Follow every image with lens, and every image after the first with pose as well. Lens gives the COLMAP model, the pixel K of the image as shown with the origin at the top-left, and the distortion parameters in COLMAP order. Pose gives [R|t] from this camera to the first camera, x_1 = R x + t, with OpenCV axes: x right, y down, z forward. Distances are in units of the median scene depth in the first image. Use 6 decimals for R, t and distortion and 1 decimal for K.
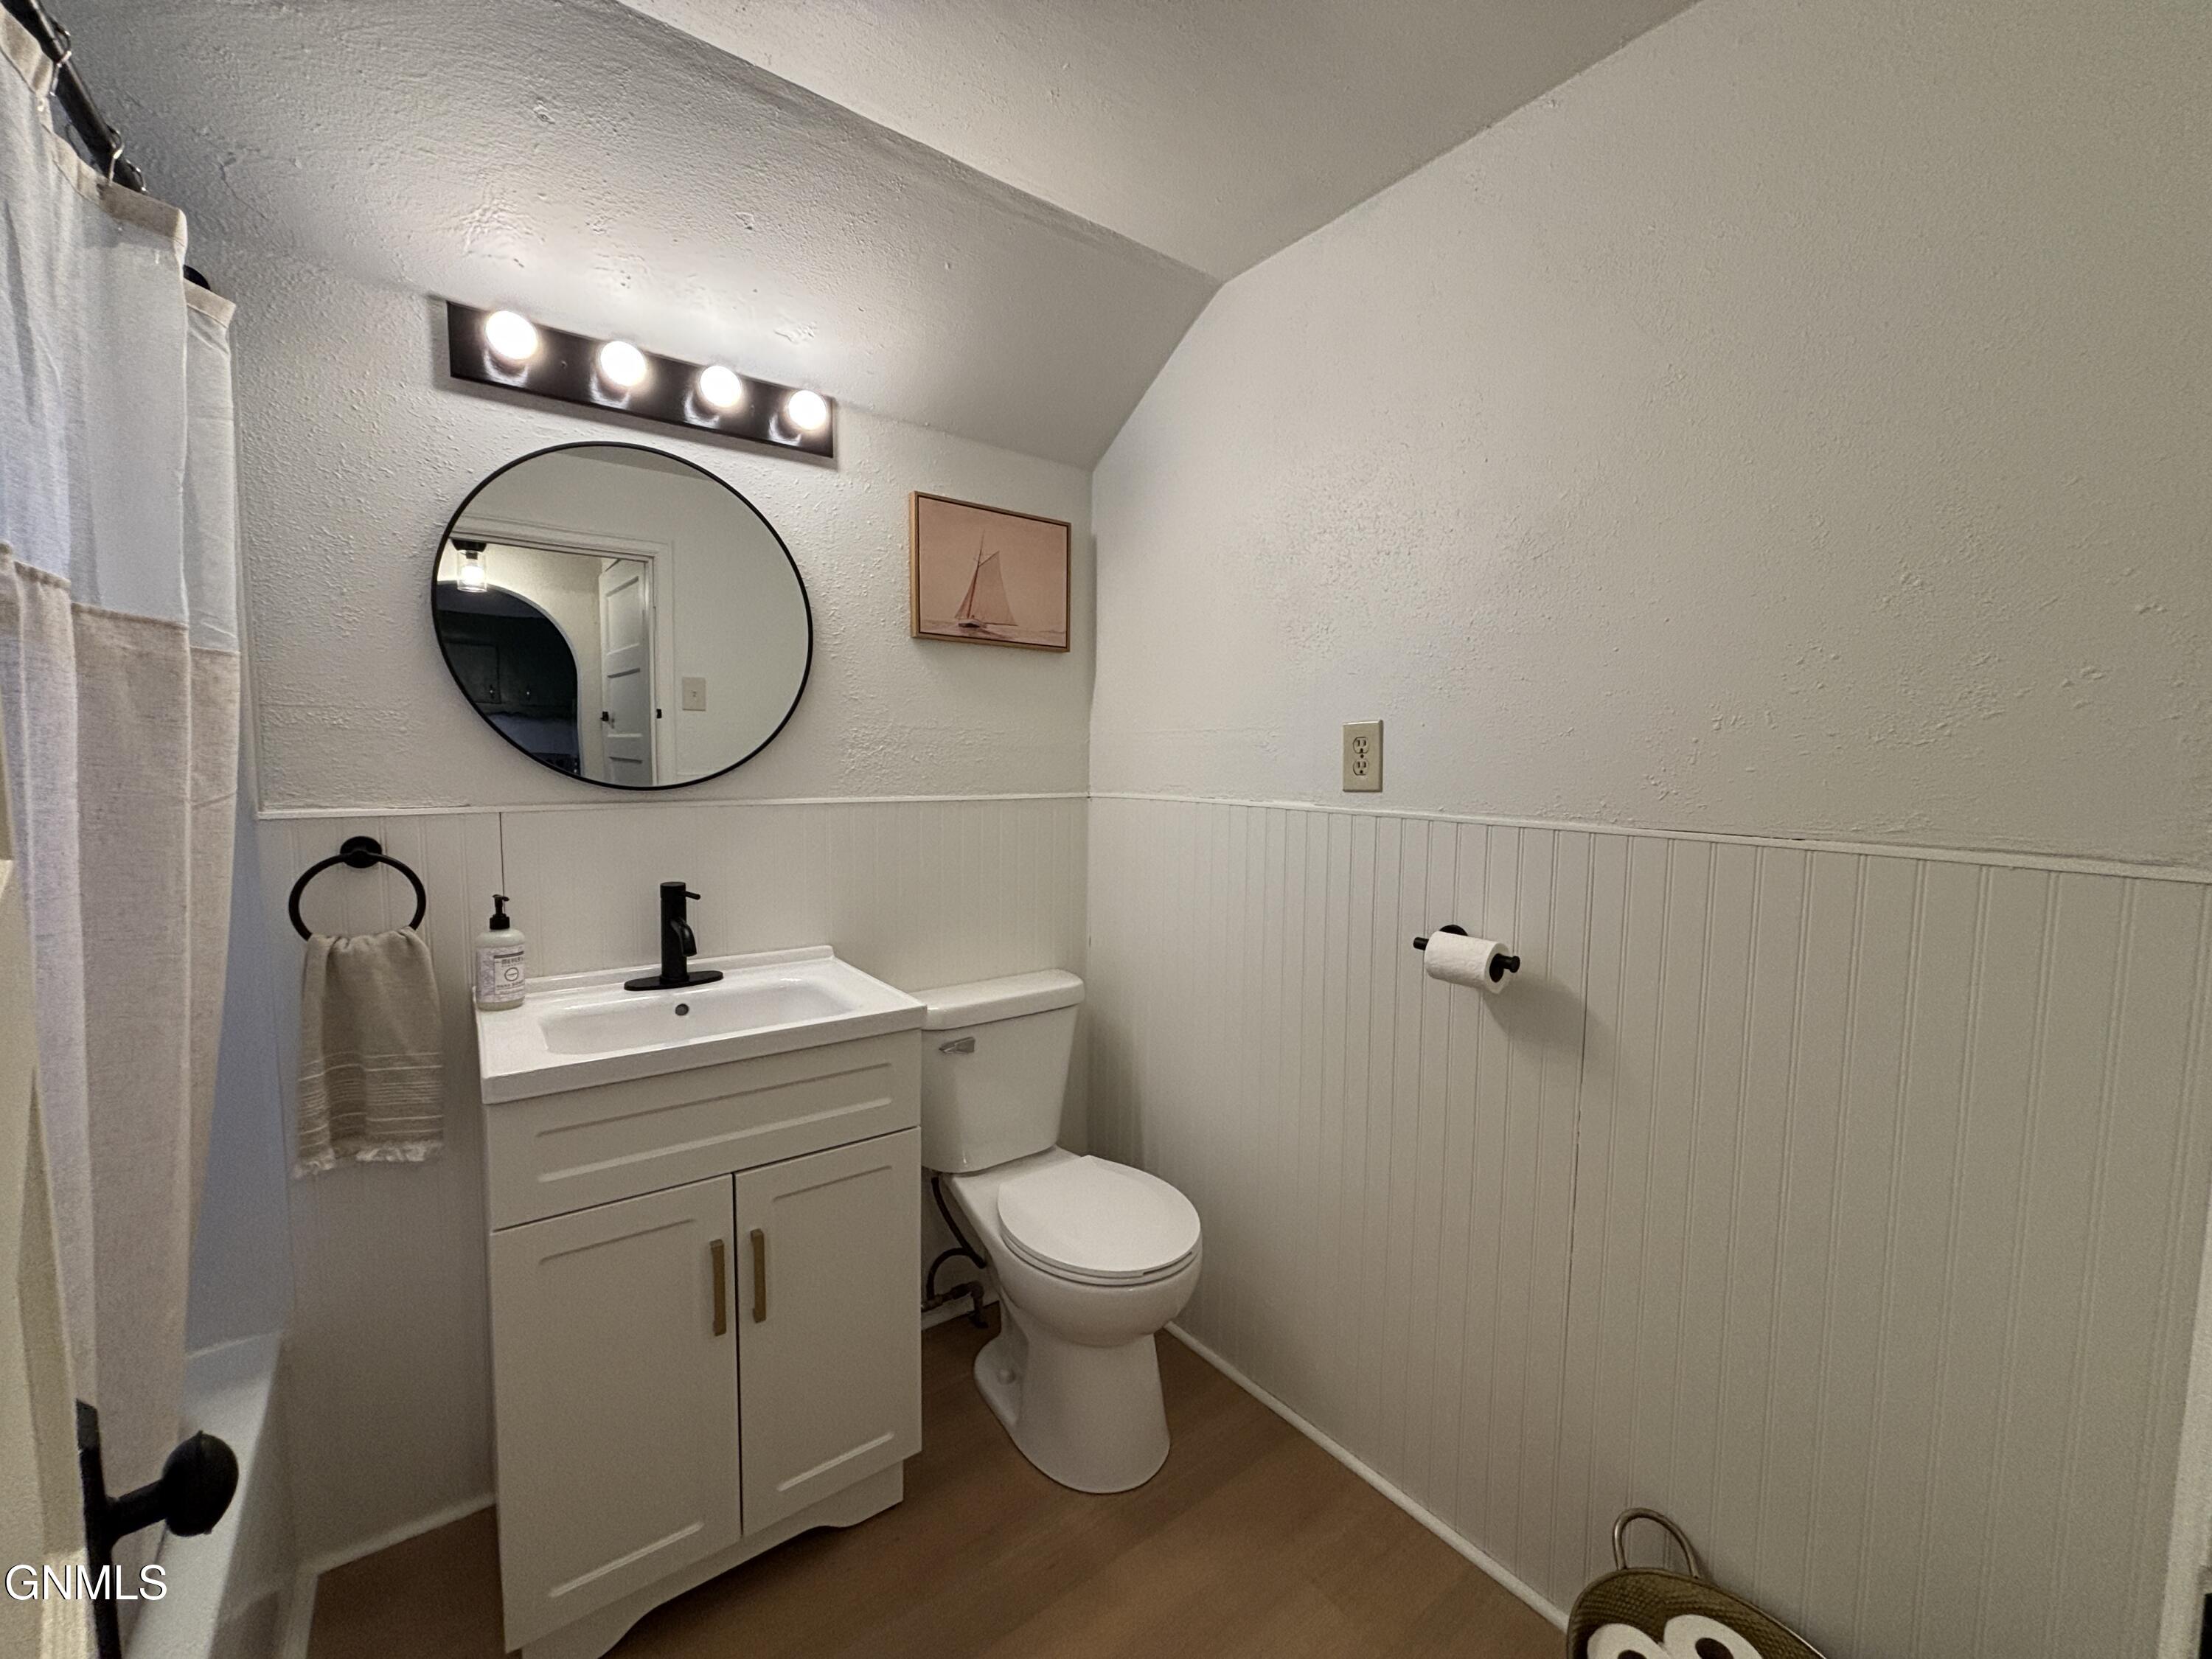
lens RADIAL K [[889.0, 0, 1097.5], [0, 889.0, 827.9], [0, 0, 1]] dist [-0.000419, 0.000066]
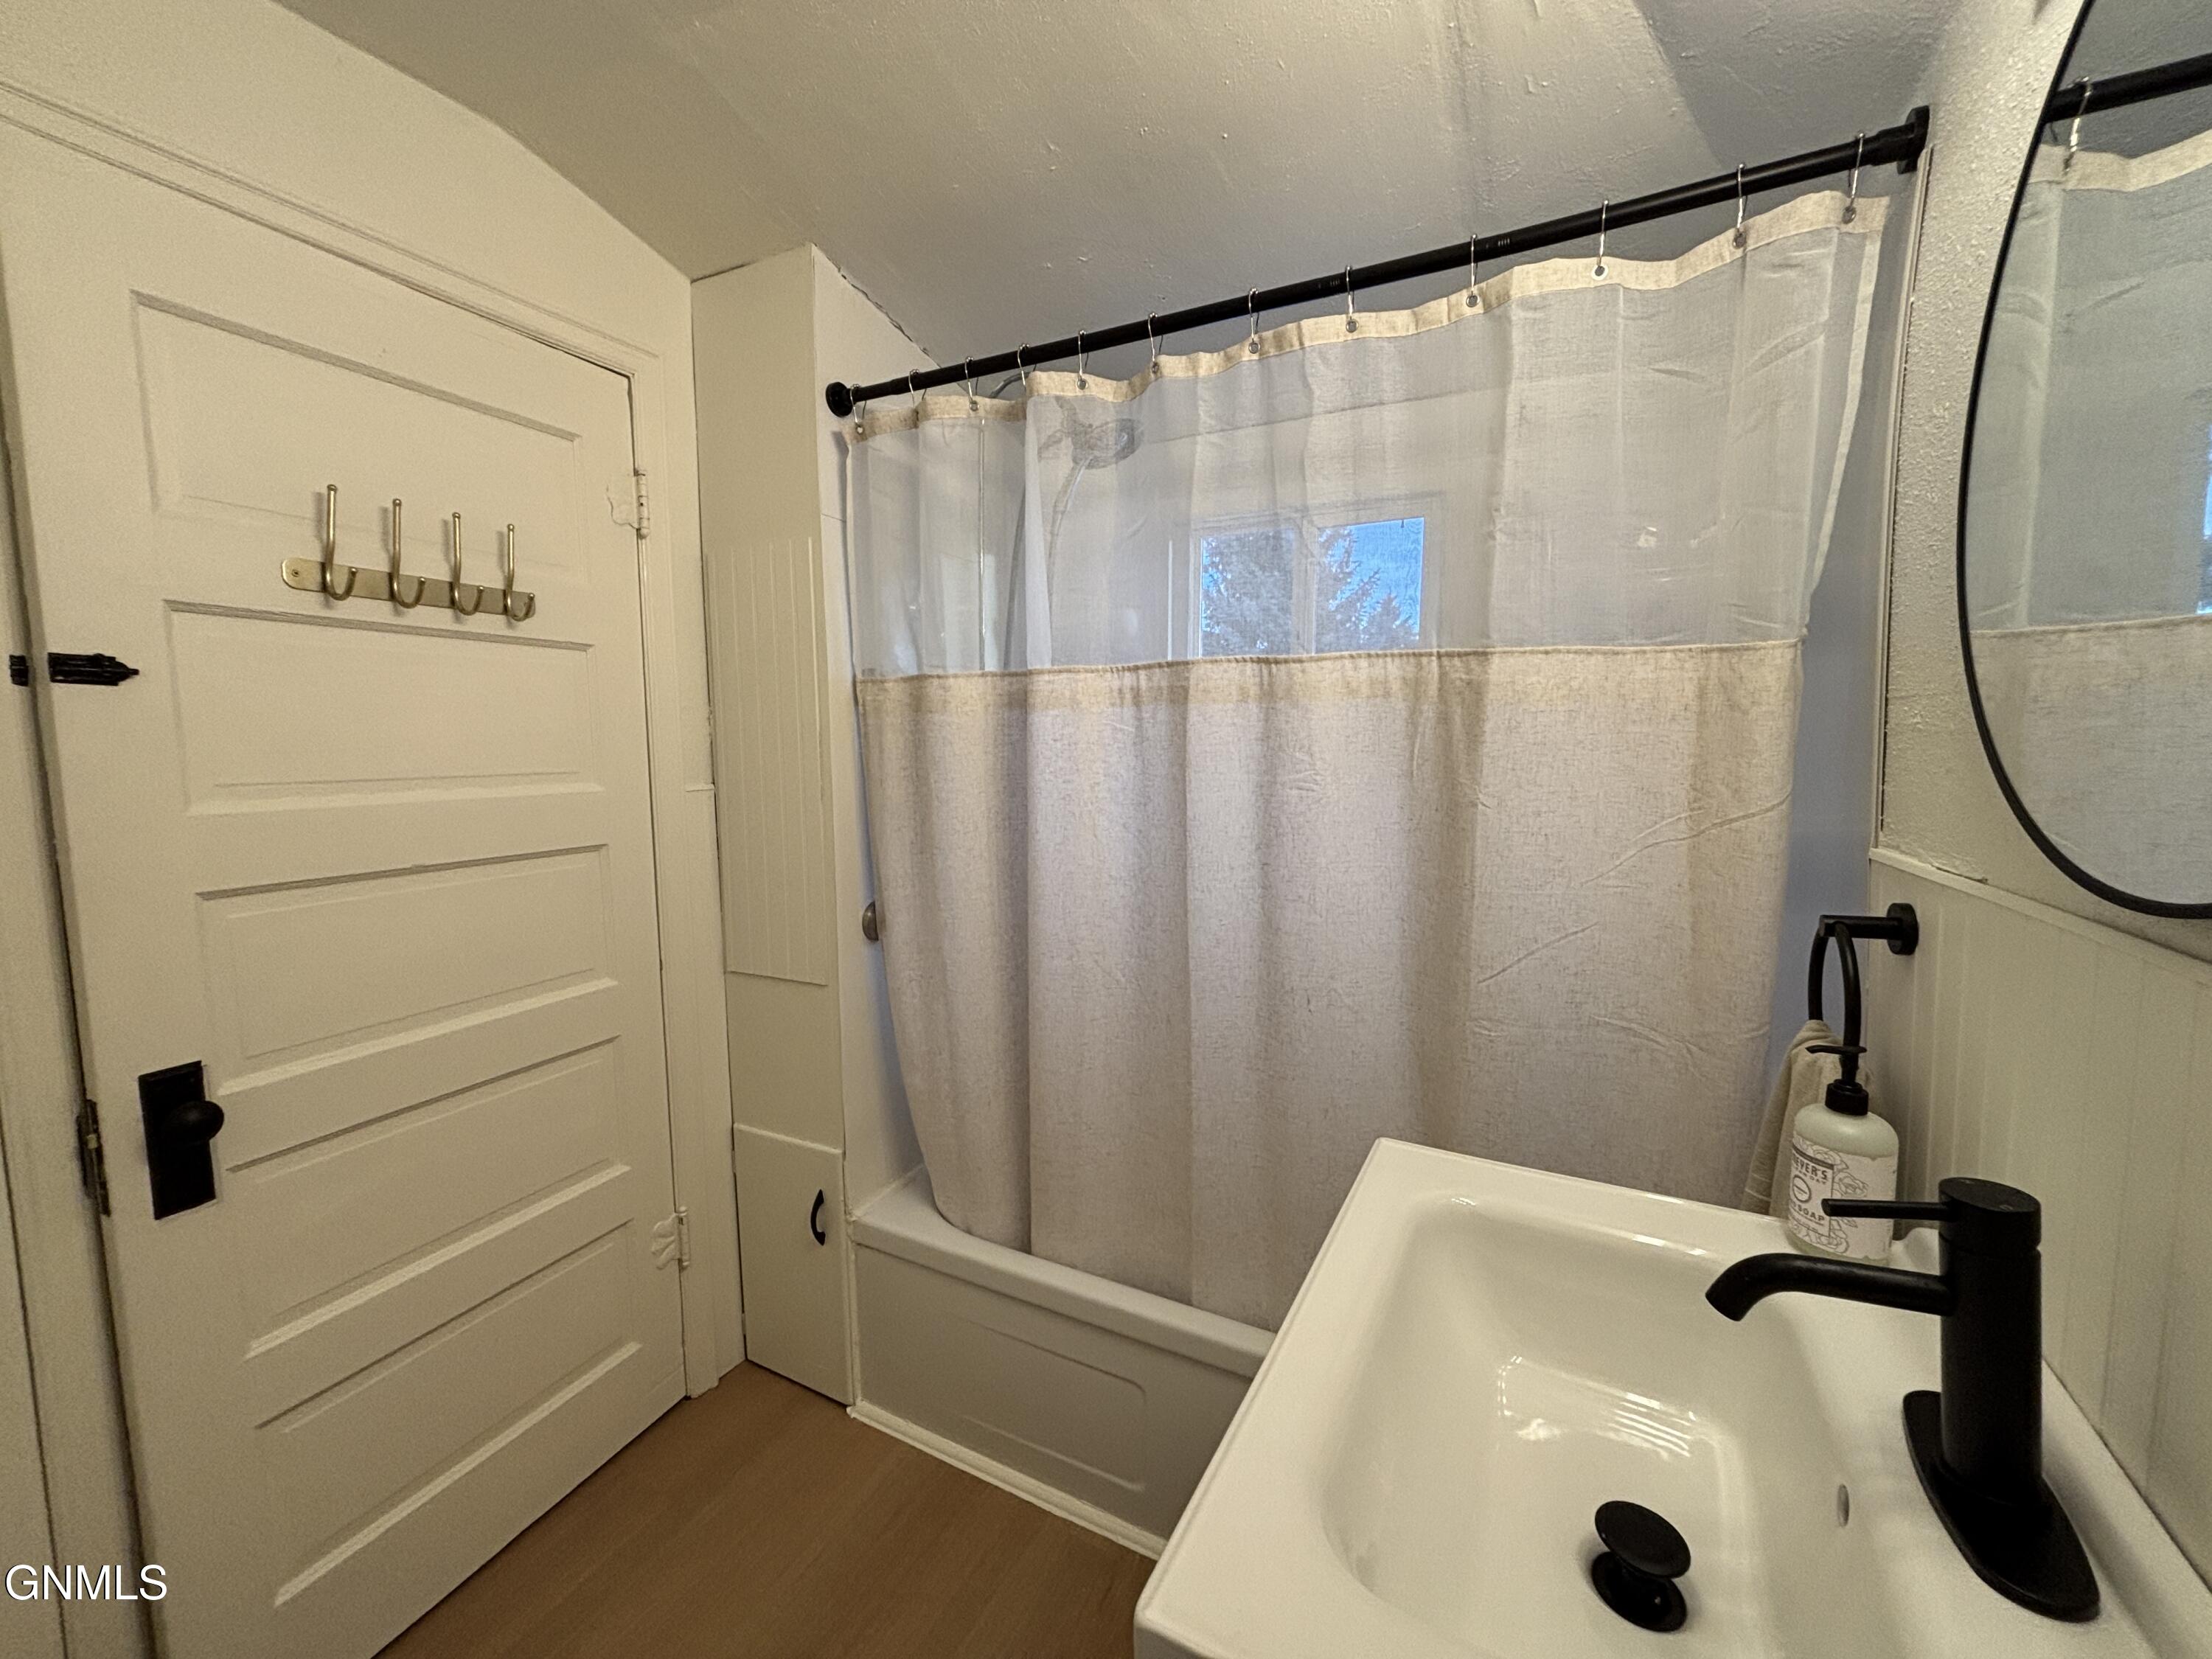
lens RADIAL K [[889.0, 0, 1091.2], [0, 889.0, 828.8], [0, 0, 1]] dist [-0.000419, 0.000066]
pose [[-0.899374, 0.040418, -0.435307, -0.052688], [-0.035967, 0.985501, 0.165814, -0.111619], [0.435697, 0.164785, -0.884881, 1.163519]]
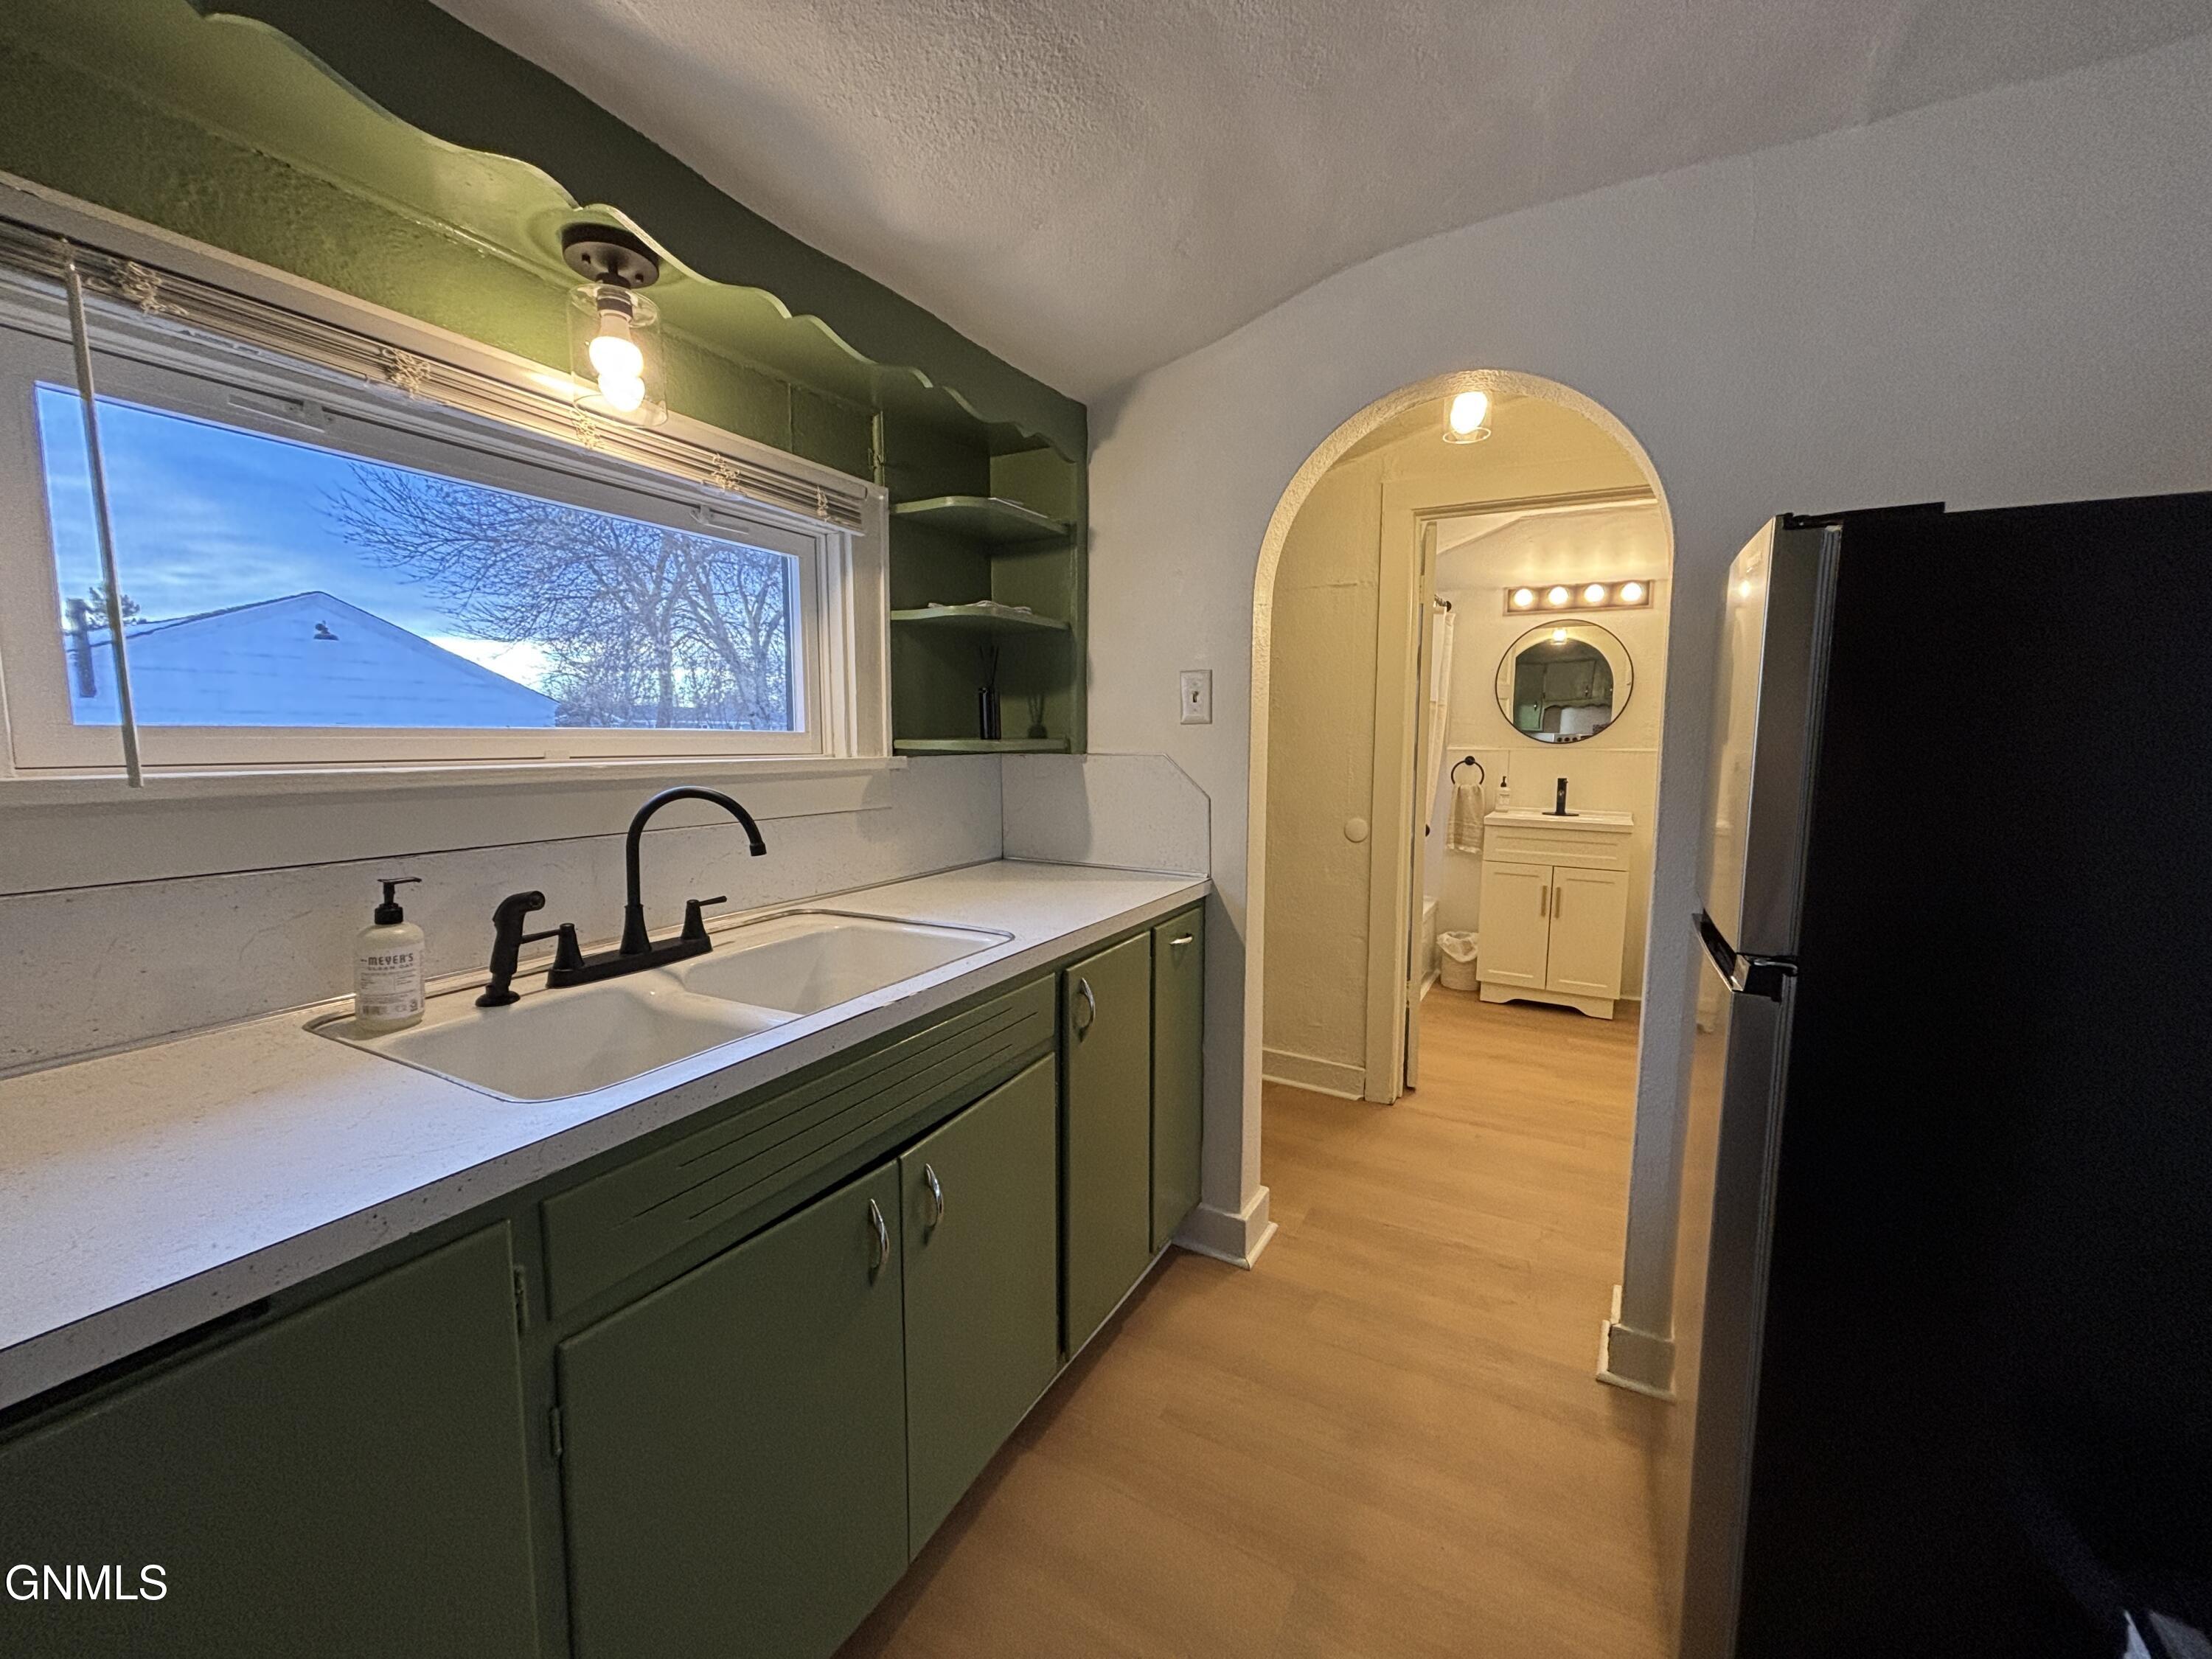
lens RADIAL K [[889.0, 0, 1108.3], [0, 889.0, 831.6], [0, 0, 1]] dist [-0.000419, 0.000066]
pose [[0.415545, 0.095636, -0.904531, 1.439285], [-0.072897, 0.994760, 0.071686, 0.133767], [0.906647, 0.036149, 0.420339, -1.415312]]
